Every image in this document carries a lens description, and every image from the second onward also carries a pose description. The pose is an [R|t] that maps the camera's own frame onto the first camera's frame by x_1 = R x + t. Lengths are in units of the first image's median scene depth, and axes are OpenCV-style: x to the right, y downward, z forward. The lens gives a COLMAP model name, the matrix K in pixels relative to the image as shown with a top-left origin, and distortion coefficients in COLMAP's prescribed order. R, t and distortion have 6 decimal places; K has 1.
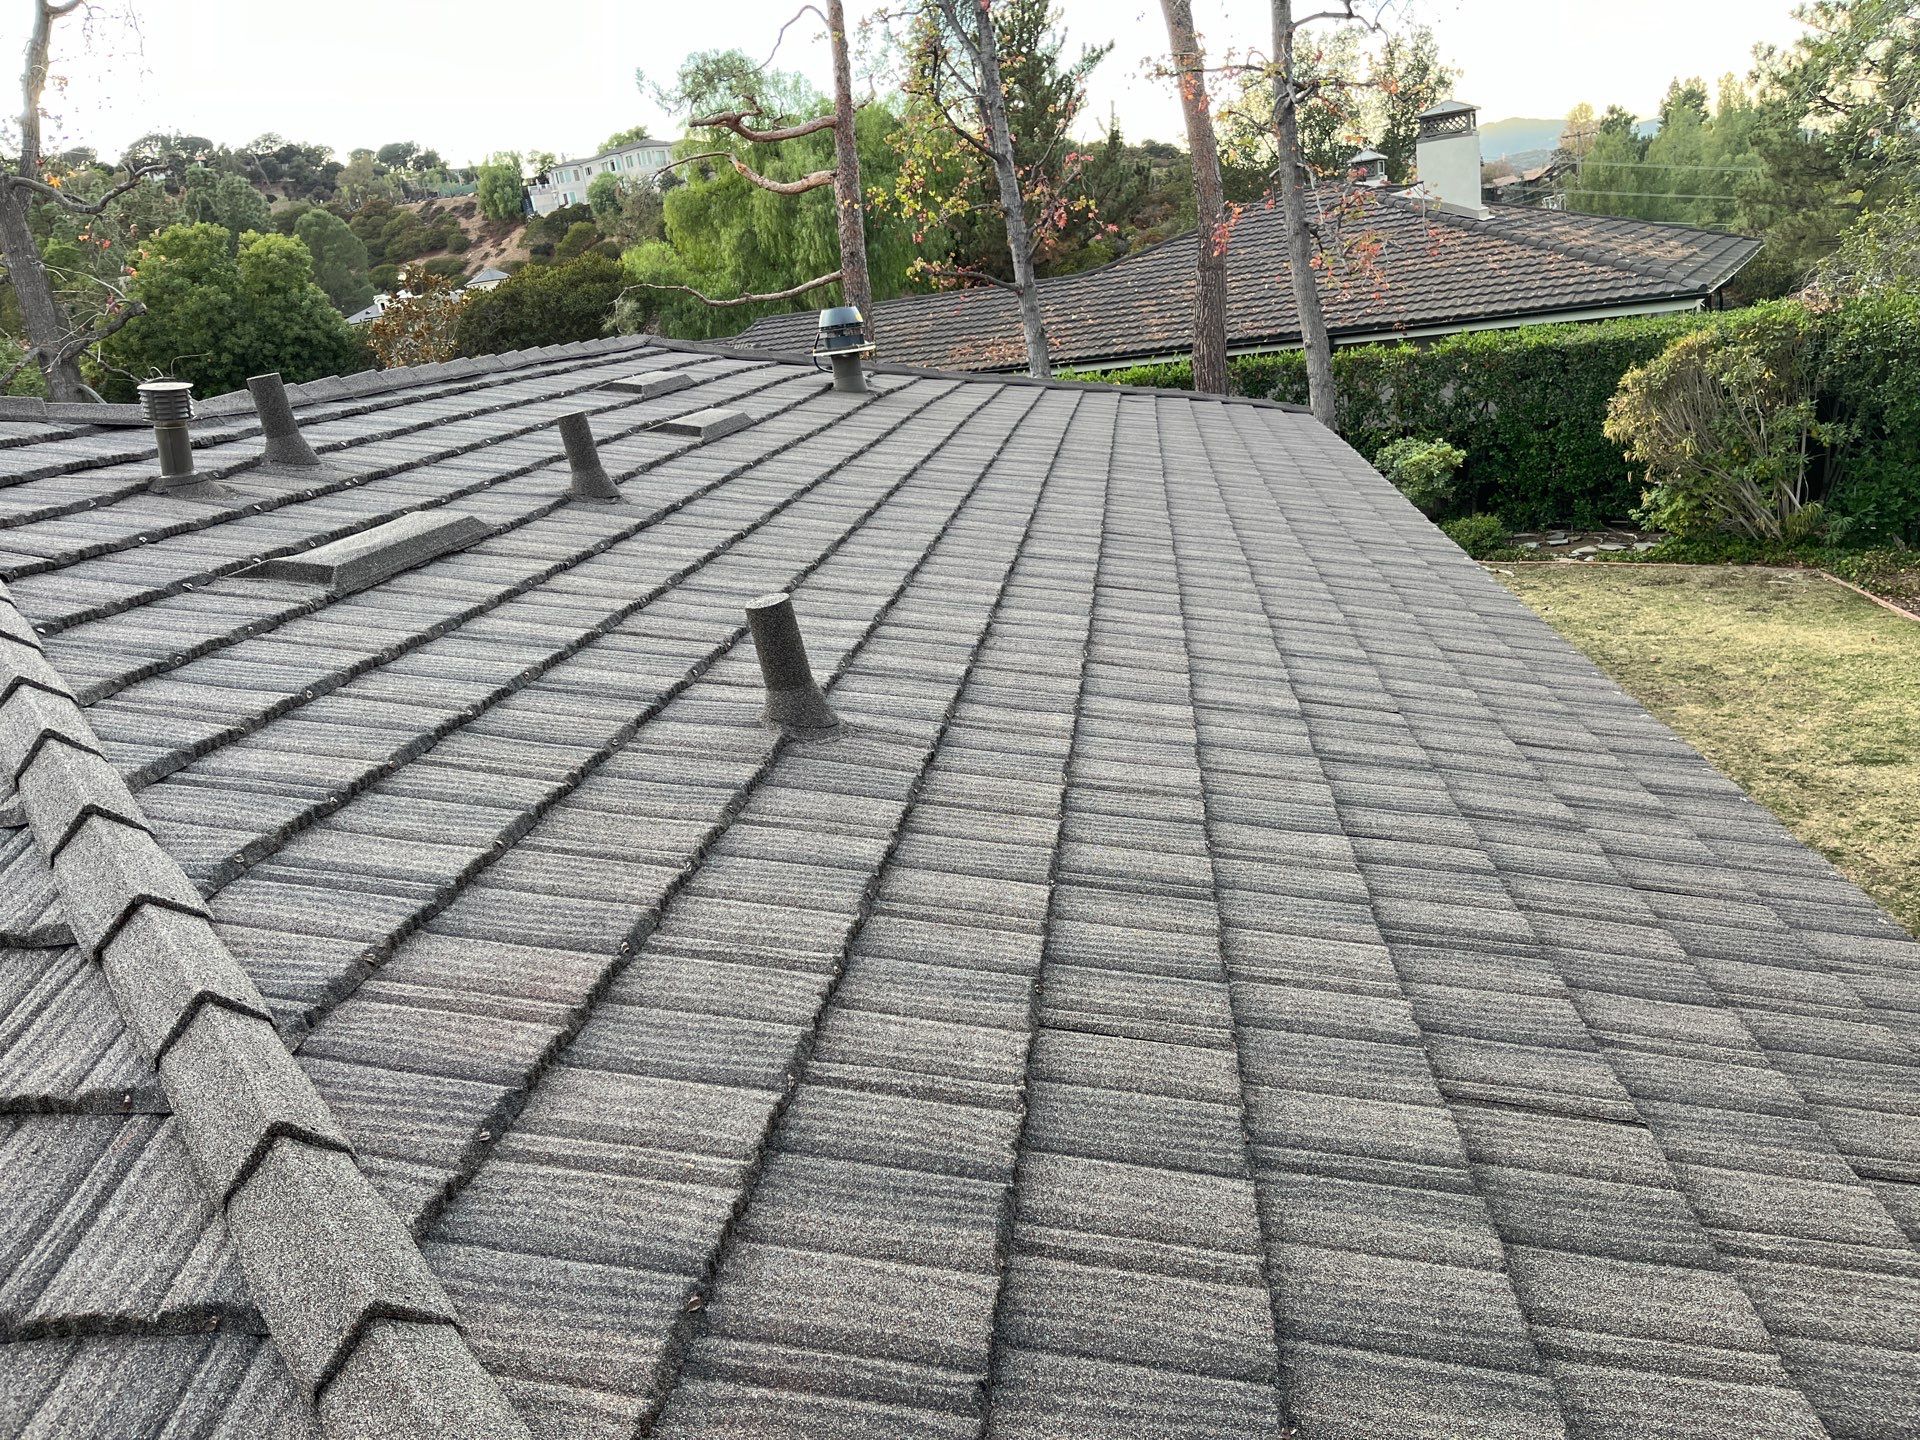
lens RADIAL K [[1444.2, 0, 987.6], [0, 1444.2, 707.5], [0, 0, 1]] dist [0.062682, -0.090476]
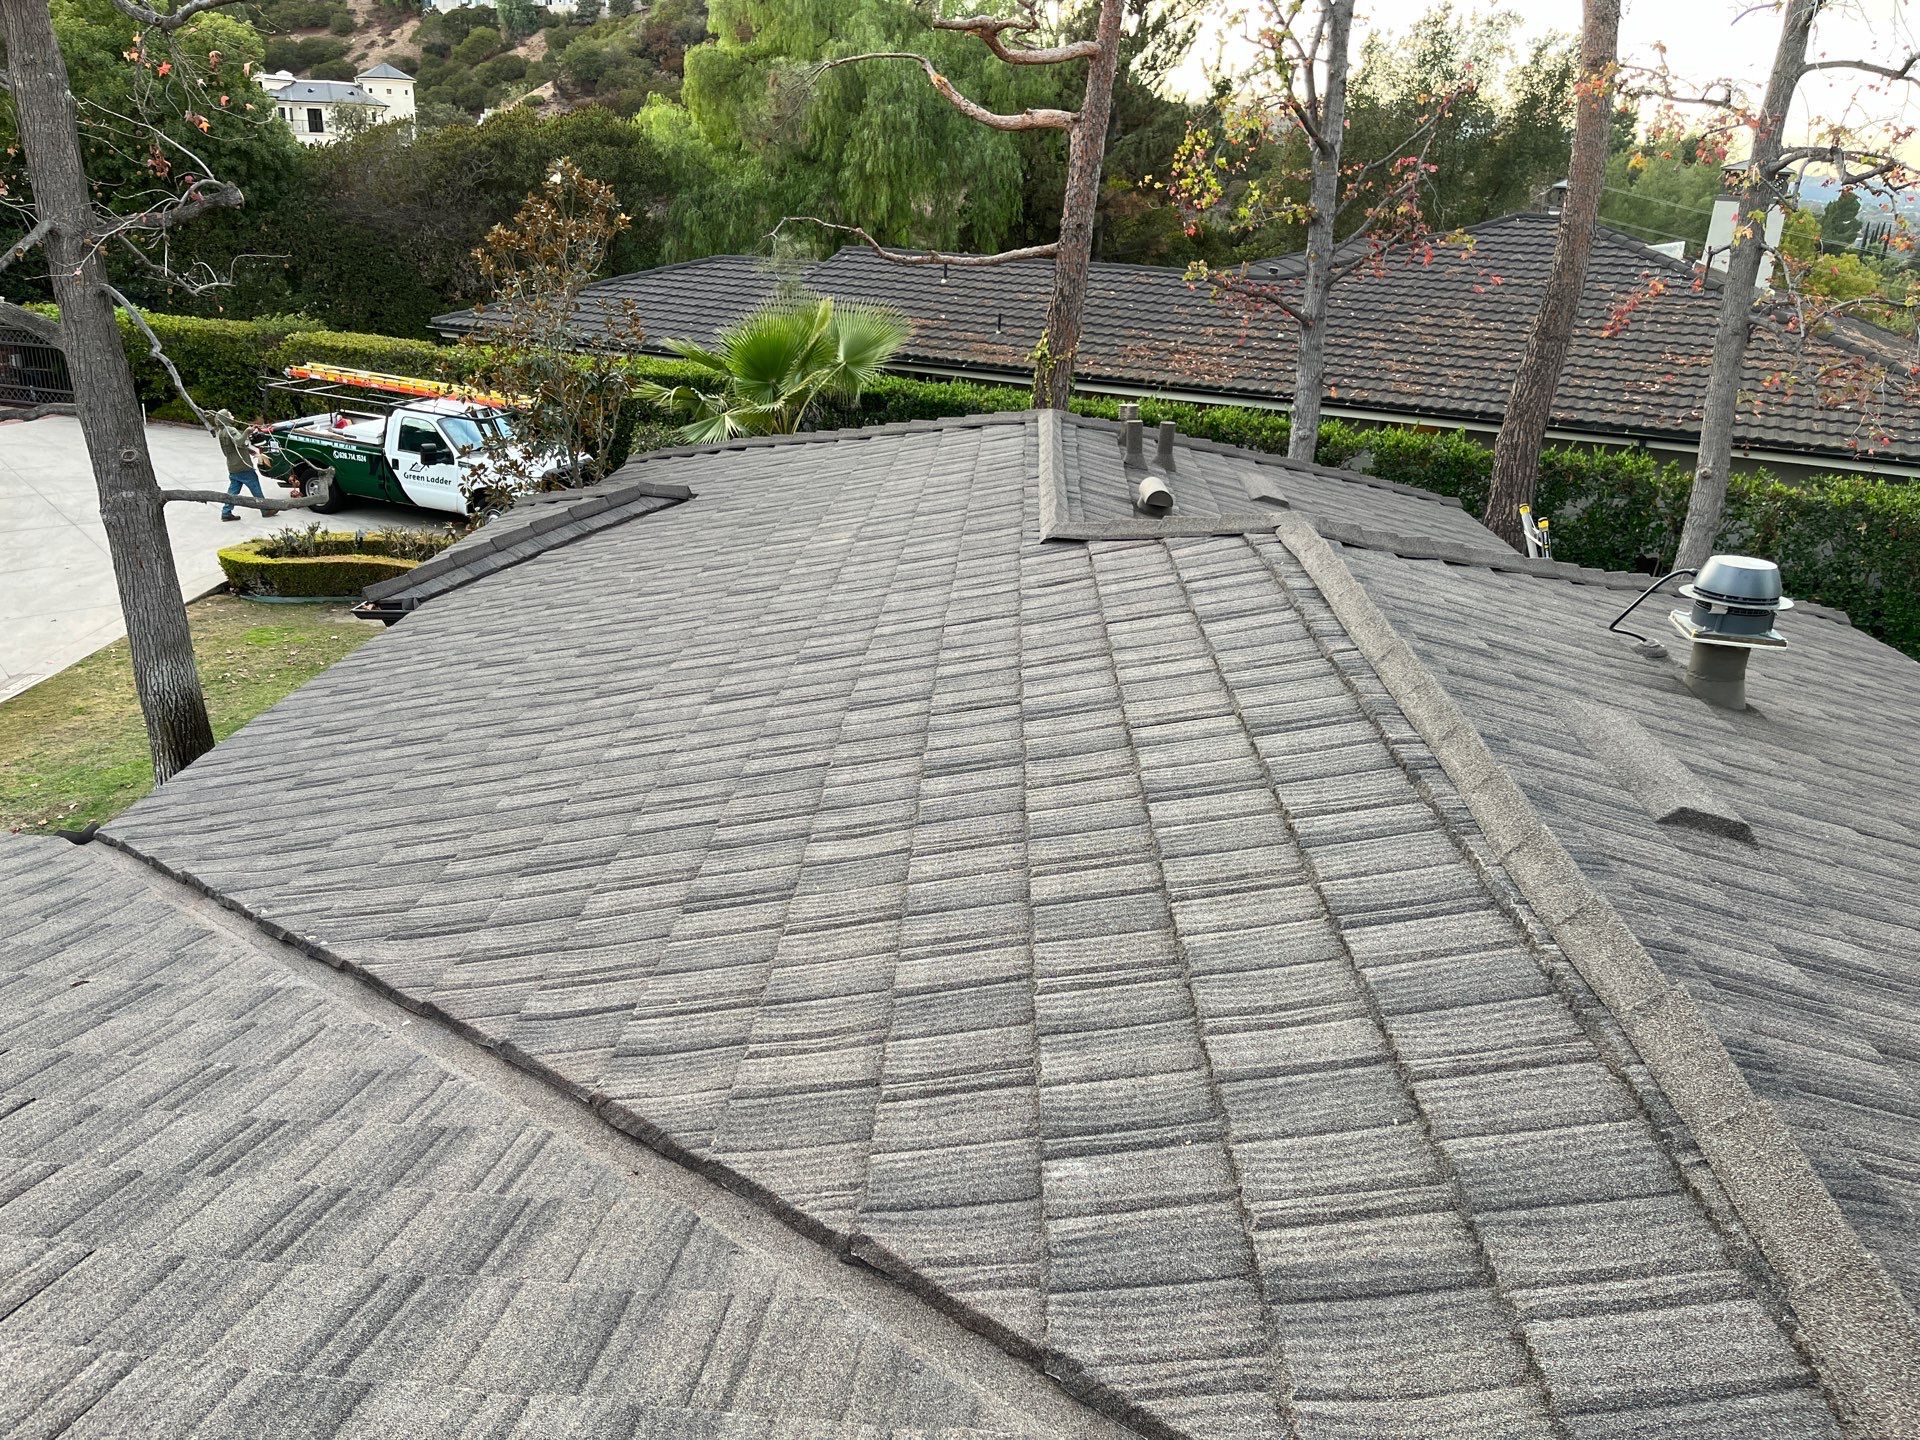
lens RADIAL K [[1437.3, 0, 962.3], [0, 1437.3, 734.5], [0, 0, 1]] dist [0.033548, -0.038833]
pose [[0.983351, 0.141769, 0.113676, -0.842020], [-0.151080, 0.985445, 0.077928, -0.384334], [-0.100974, -0.093805, 0.990457, 0.867872]]
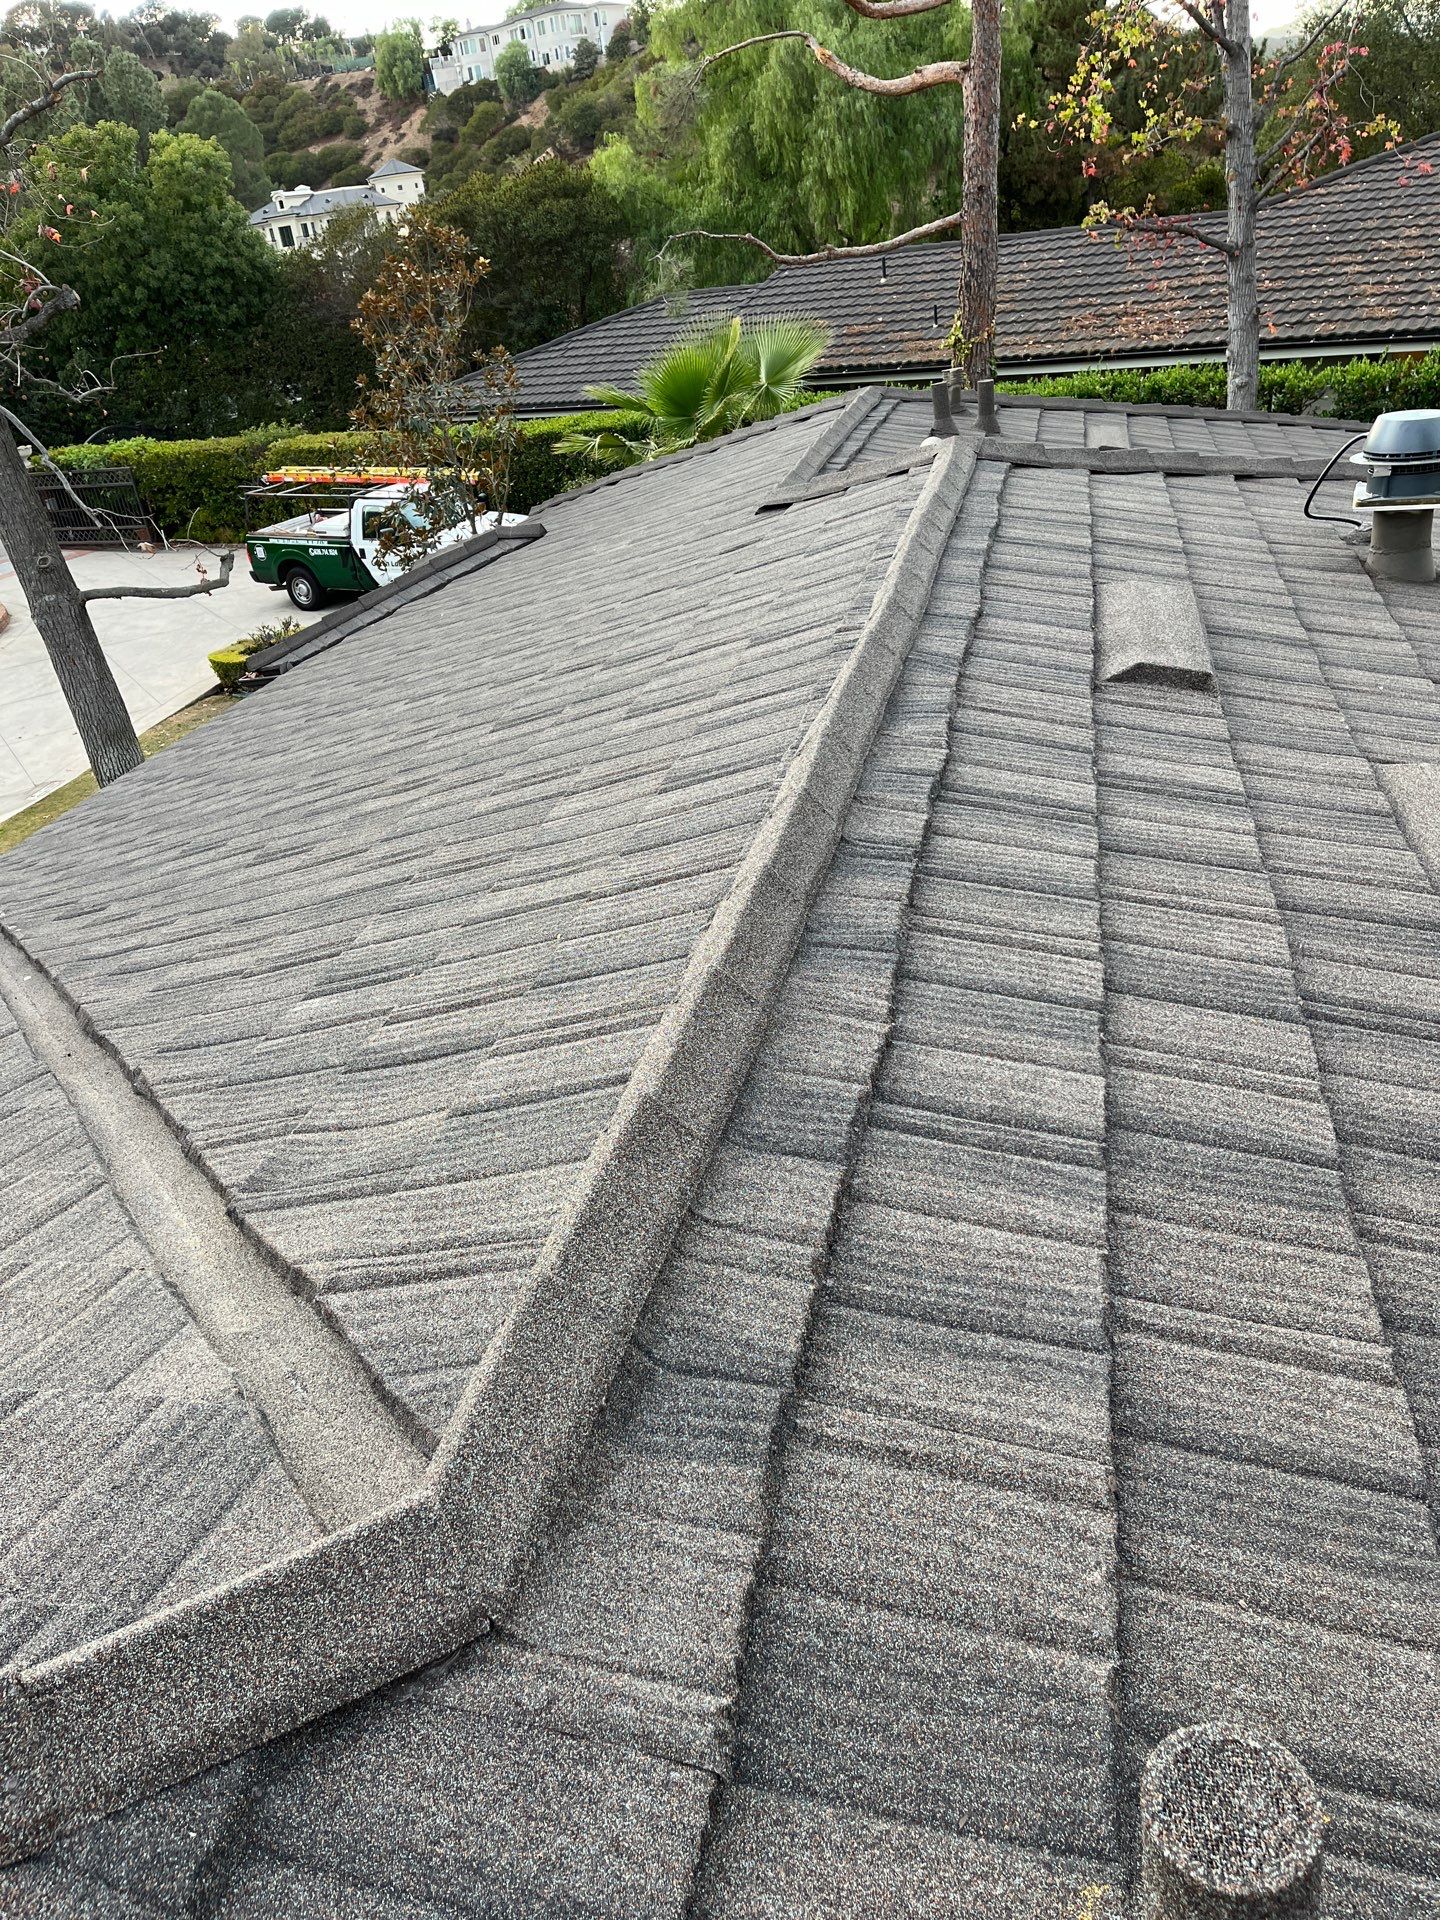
lens RADIAL K [[1444.2, 0, 744.7], [0, 1444.2, 971.8], [0, 0, 1]] dist [0.062682, -0.090476]
pose [[0.994871, 0.056535, -0.083874, -0.523180], [-0.037209, 0.975626, 0.216263, -0.345703], [0.094056, -0.212033, 0.972726, 0.810997]]
